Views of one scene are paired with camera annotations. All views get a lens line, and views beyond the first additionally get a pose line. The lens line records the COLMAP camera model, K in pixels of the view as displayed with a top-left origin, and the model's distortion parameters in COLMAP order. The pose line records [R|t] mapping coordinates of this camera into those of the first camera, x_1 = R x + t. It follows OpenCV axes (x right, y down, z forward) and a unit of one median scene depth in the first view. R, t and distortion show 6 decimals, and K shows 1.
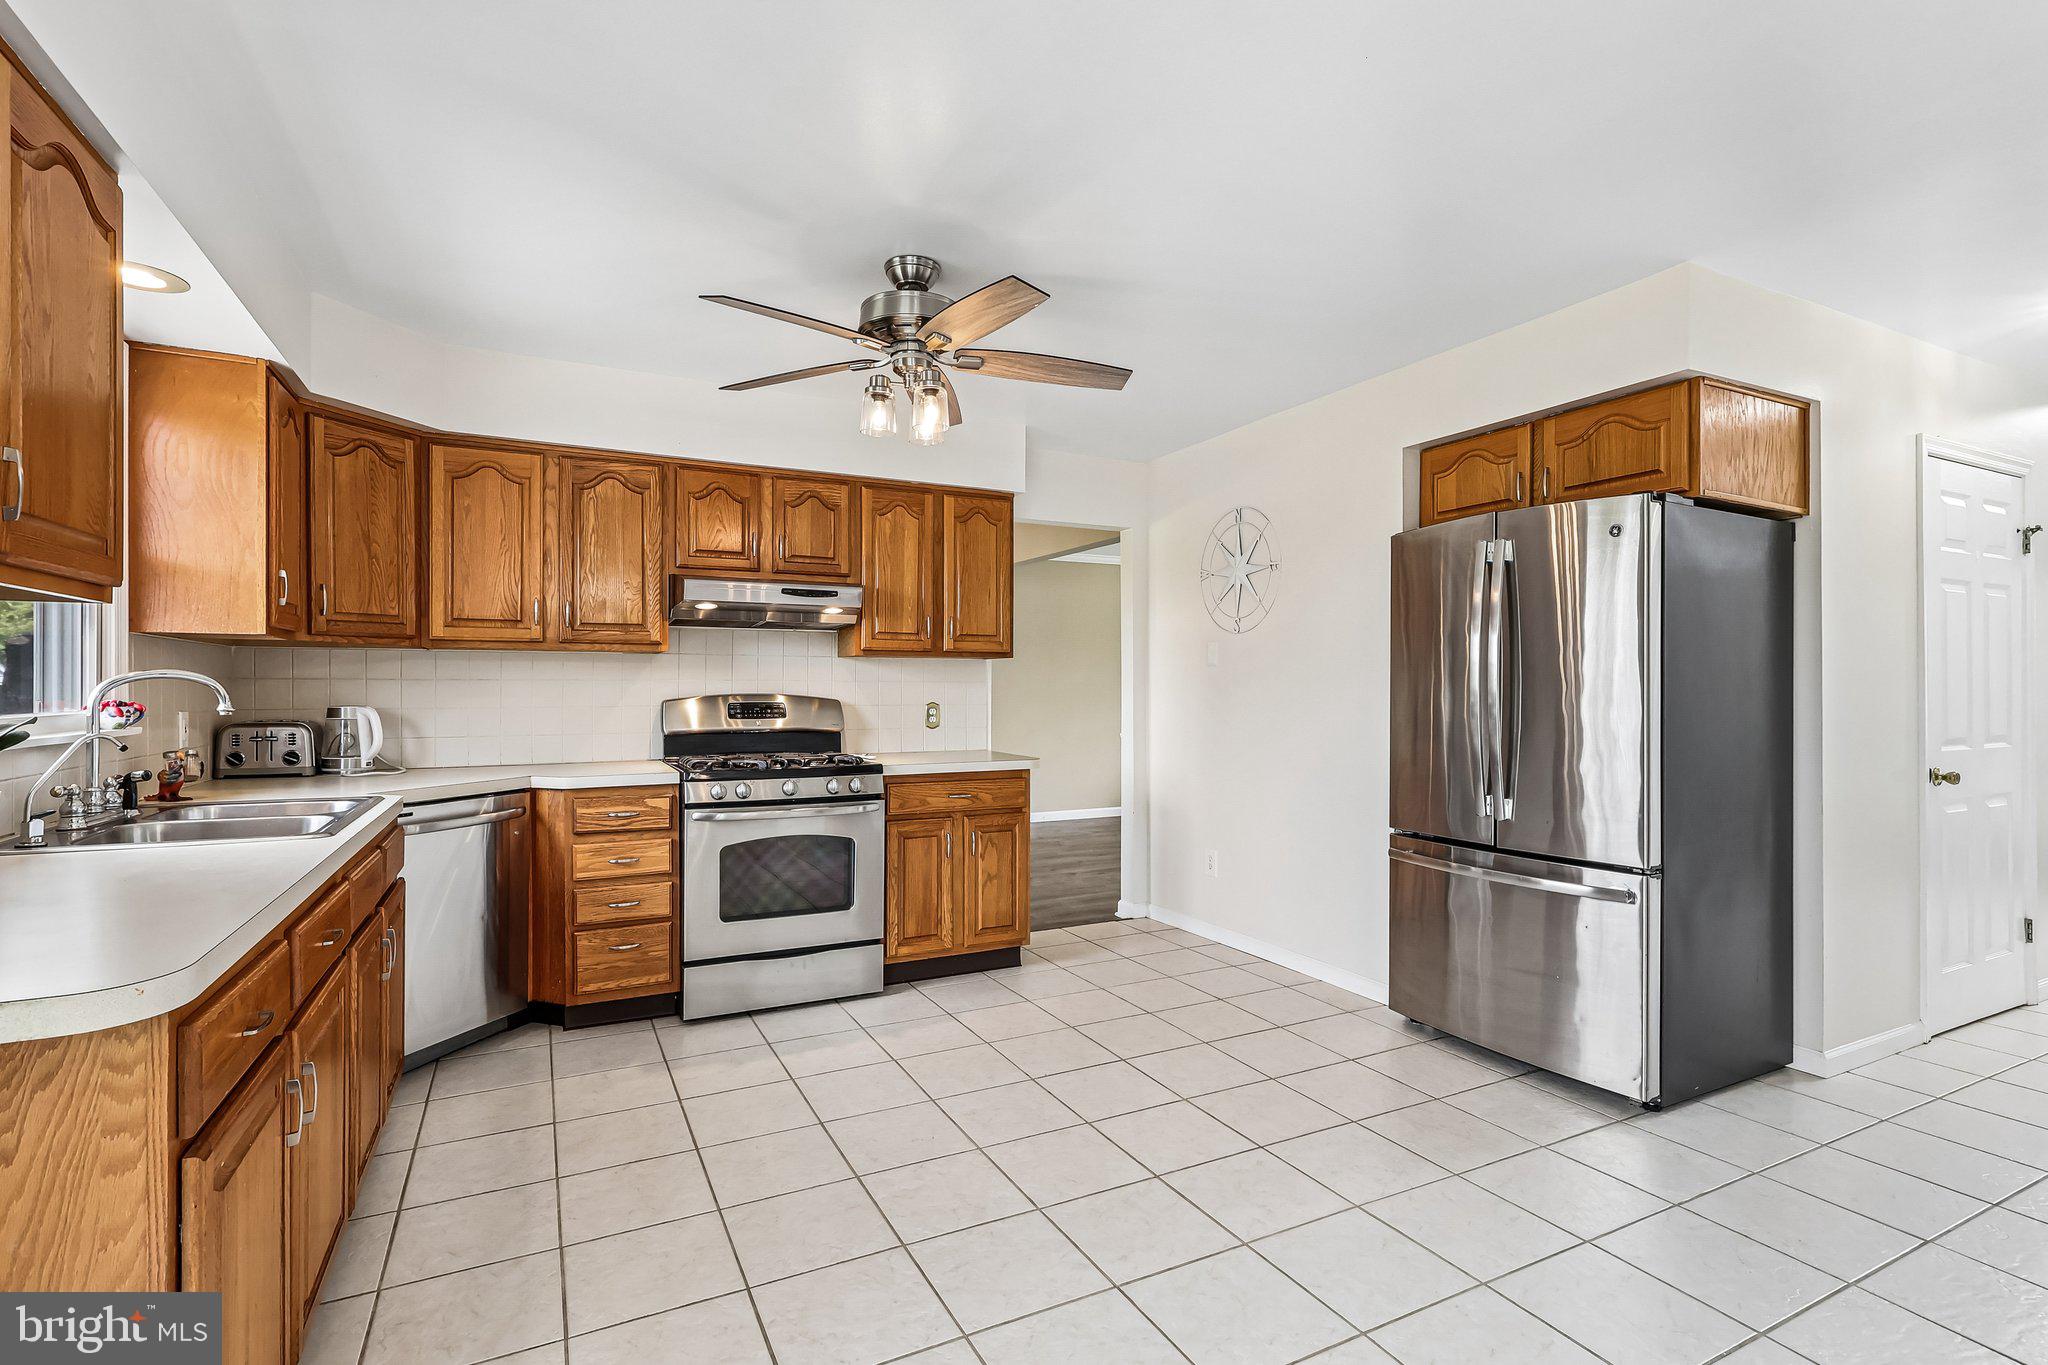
lens RADIAL K [[973.8, 0, 1022.0], [0, 973.8, 687.0], [0, 0, 1]] dist [-0.005246, -0.000569]
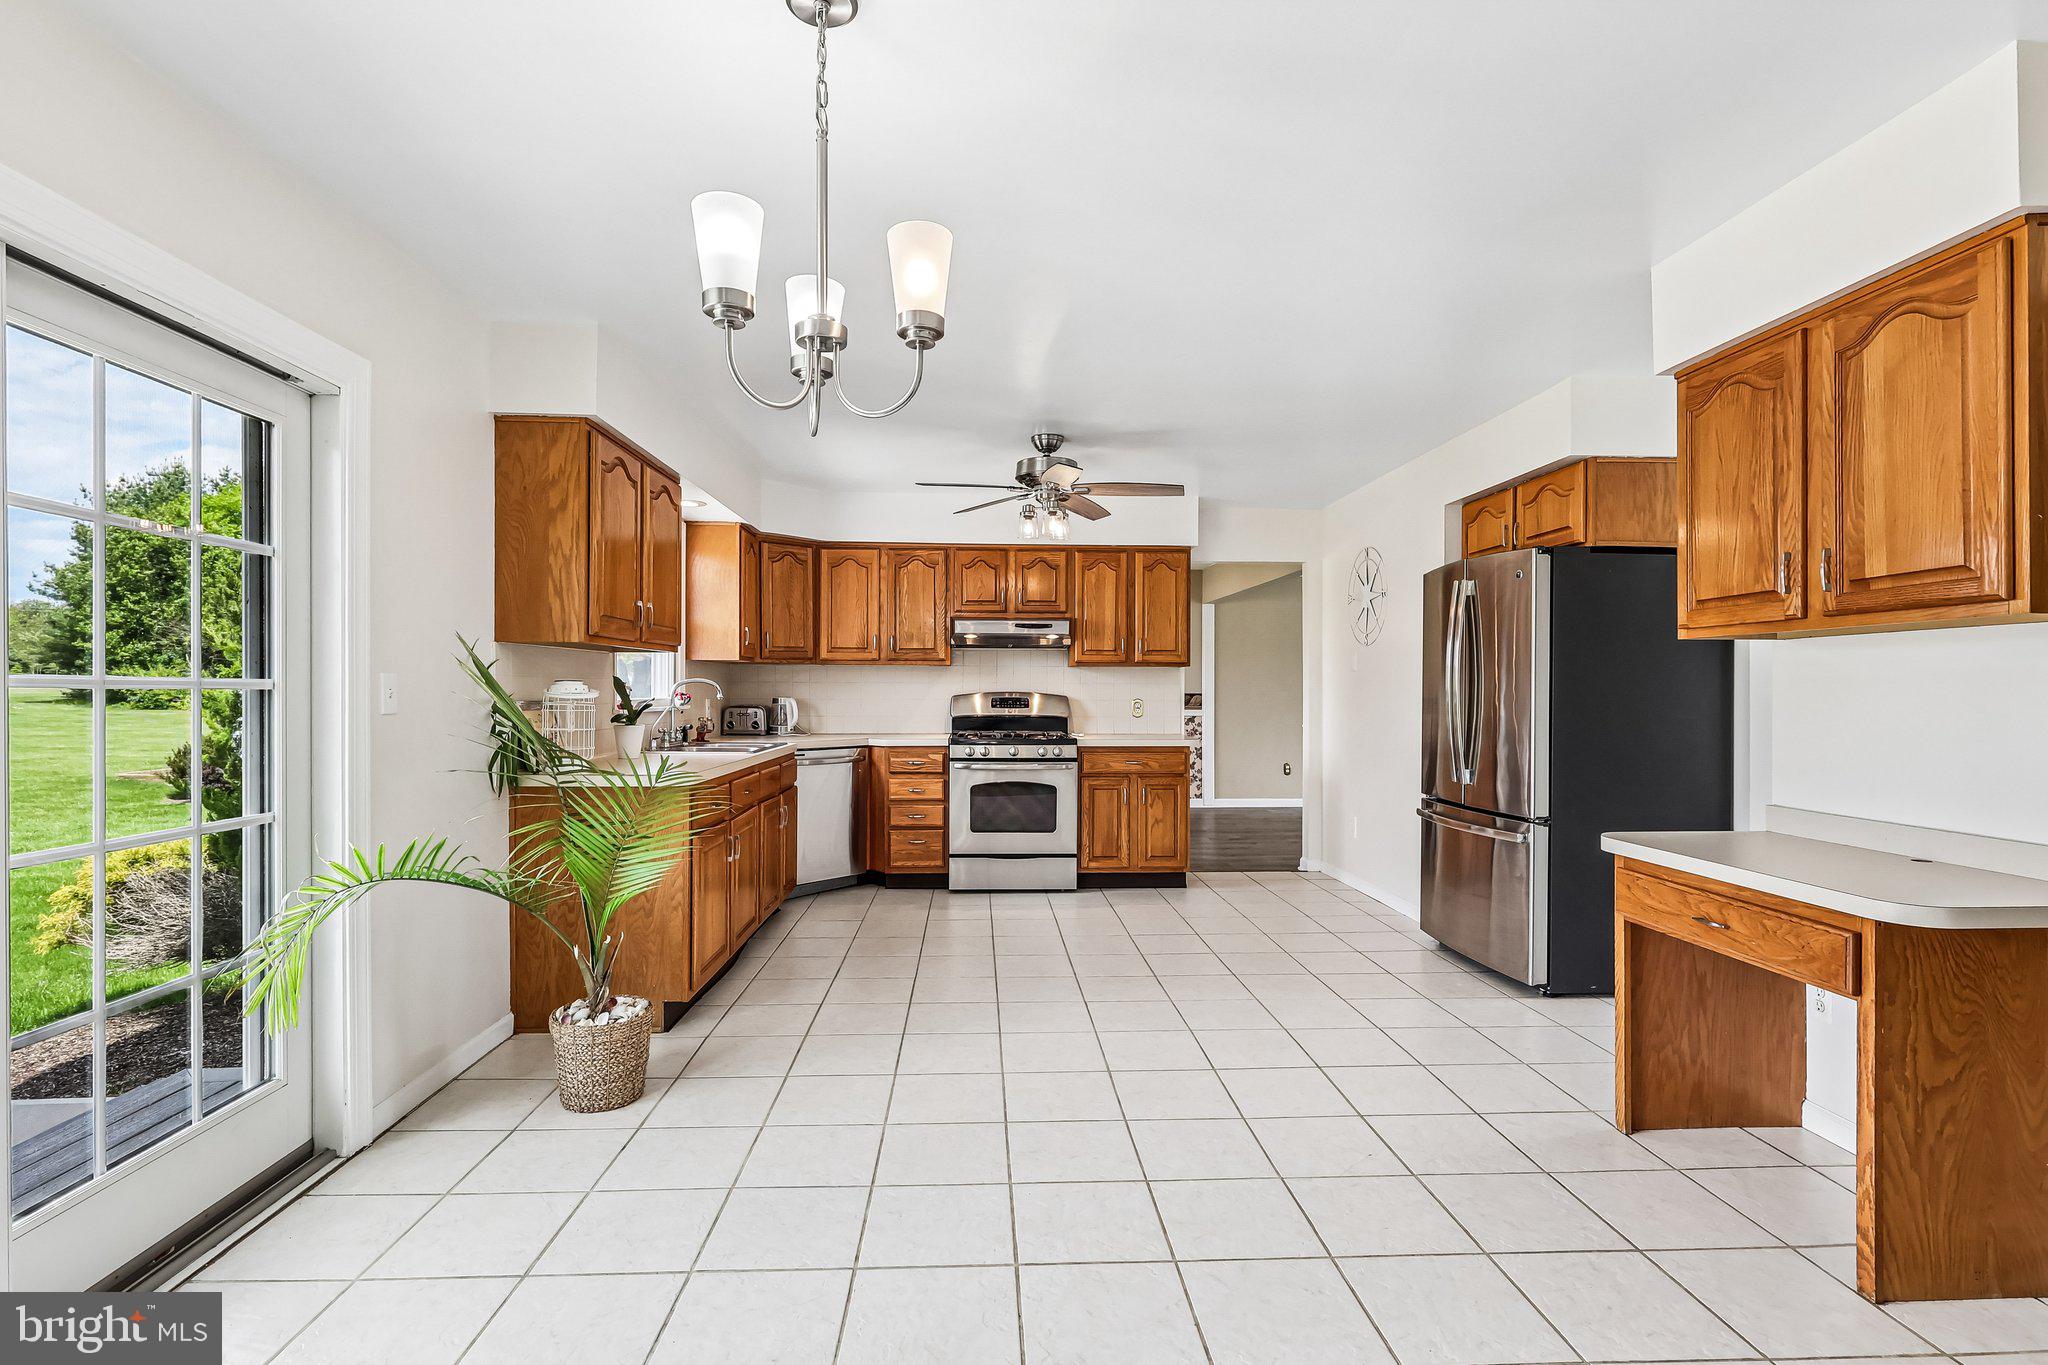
lens RADIAL K [[979.5, 0, 1027.4], [0, 979.5, 685.7], [0, 0, 1]] dist [0.002278, -0.000092]
pose [[0.915122, 0.001263, -0.403174, 0.438434], [-0.002573, 0.999993, -0.002707, 0.002212], [0.403168, 0.003514, 0.915119, -0.460824]]
